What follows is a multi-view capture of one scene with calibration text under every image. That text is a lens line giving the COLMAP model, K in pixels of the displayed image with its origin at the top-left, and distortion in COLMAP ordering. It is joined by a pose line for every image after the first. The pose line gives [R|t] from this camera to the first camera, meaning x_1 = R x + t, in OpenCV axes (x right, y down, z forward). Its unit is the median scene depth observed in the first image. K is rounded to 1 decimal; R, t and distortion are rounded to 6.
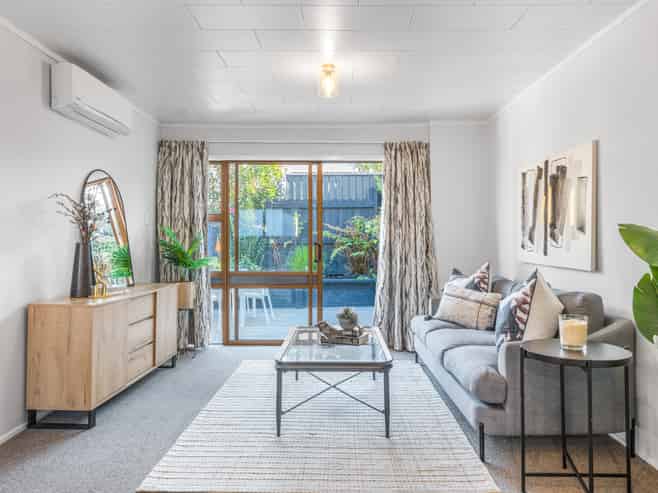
lens RADIAL K [[487.1, 0, 331.1], [0, 487.1, 240.3], [0, 0, 1]] dist [-0.031080, 0.000348]
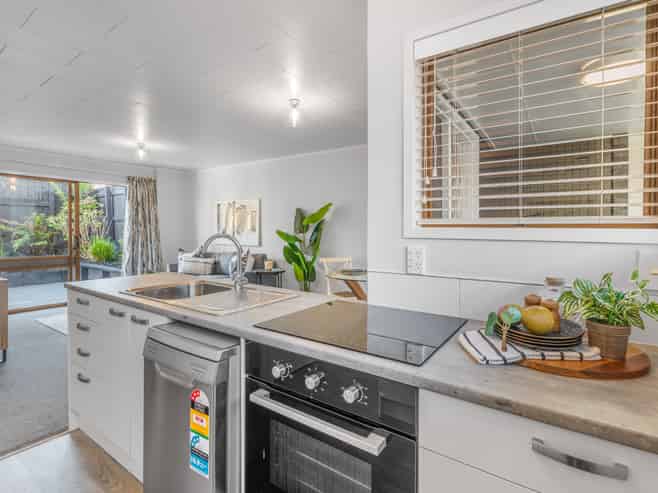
lens RADIAL K [[338.2, 0, 354.2], [0, 338.2, 242.3], [0, 0, 1]] dist [0.001124, -0.000292]
pose [[0.530021, -0.032631, 0.847357, -0.593489], [-0.002374, 0.999198, 0.039964, -0.025814], [-0.847981, -0.023193, 0.529518, -0.357603]]
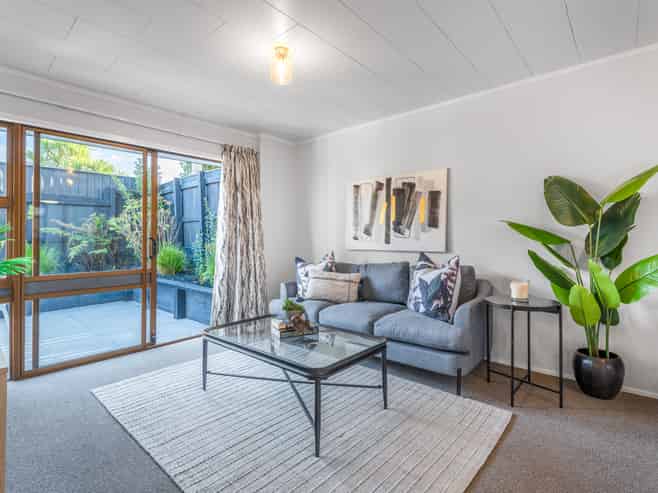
lens RADIAL K [[338.2, 0, 327.4], [0, 338.2, 244.1], [0, 0, 1]] dist [0.001124, -0.000292]
pose [[0.651442, -0.018462, 0.758474, -0.390991], [0.008658, 0.999820, 0.016900, 0.012329], [-0.758649, -0.004442, 0.651484, 0.425522]]
